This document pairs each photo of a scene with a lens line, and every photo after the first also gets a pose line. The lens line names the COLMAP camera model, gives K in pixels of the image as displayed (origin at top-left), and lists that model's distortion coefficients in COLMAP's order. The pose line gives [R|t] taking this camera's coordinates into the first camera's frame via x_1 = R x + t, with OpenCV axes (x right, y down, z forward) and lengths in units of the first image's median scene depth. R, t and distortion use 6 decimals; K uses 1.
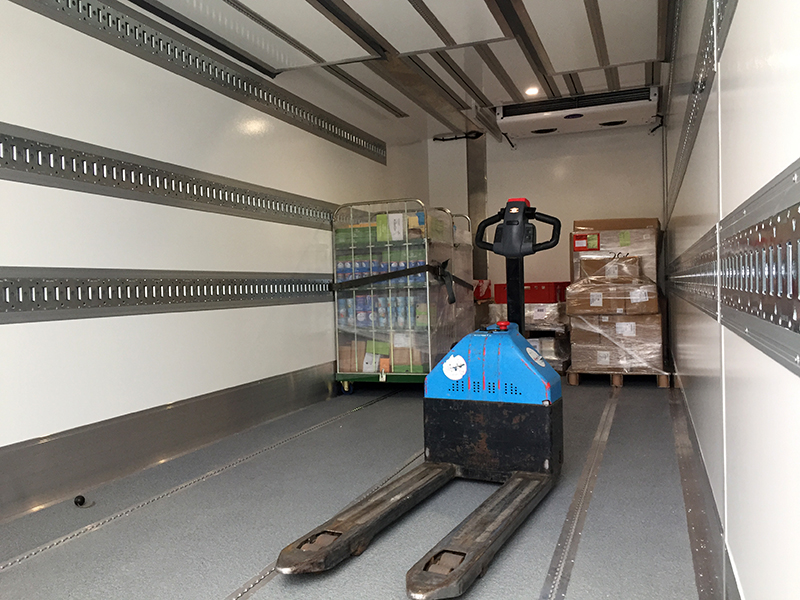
lens RADIAL K [[684.5, 0, 399.5], [0, 684.5, 301.0], [0, 0, 1]] dist [0.062359, -0.005541]
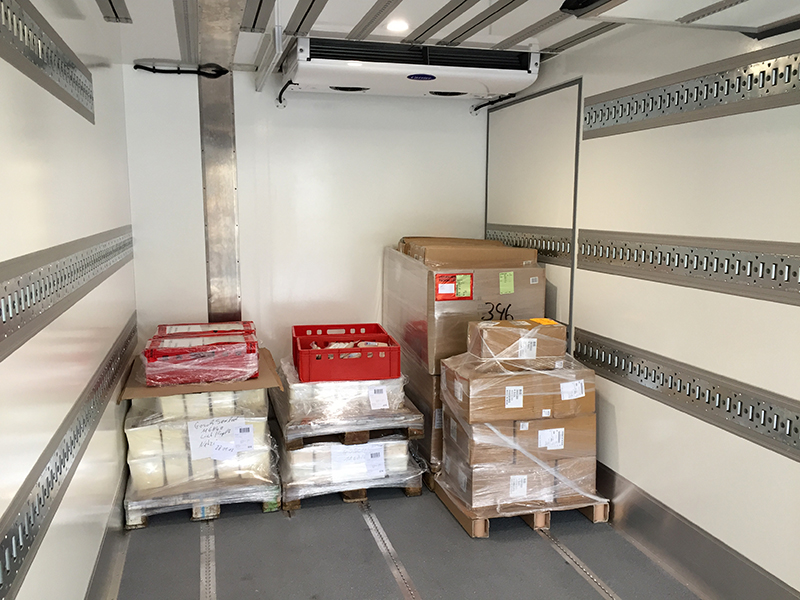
lens RADIAL K [[684.5, 0, 399.4], [0, 684.5, 298.5], [0, 0, 1]] dist [0.062359, -0.005541]
pose [[0.813287, -0.049814, 0.579726, -0.151308], [-0.013052, 0.994516, 0.103766, -0.152682], [-0.581716, -0.091958, 0.808177, 0.563452]]
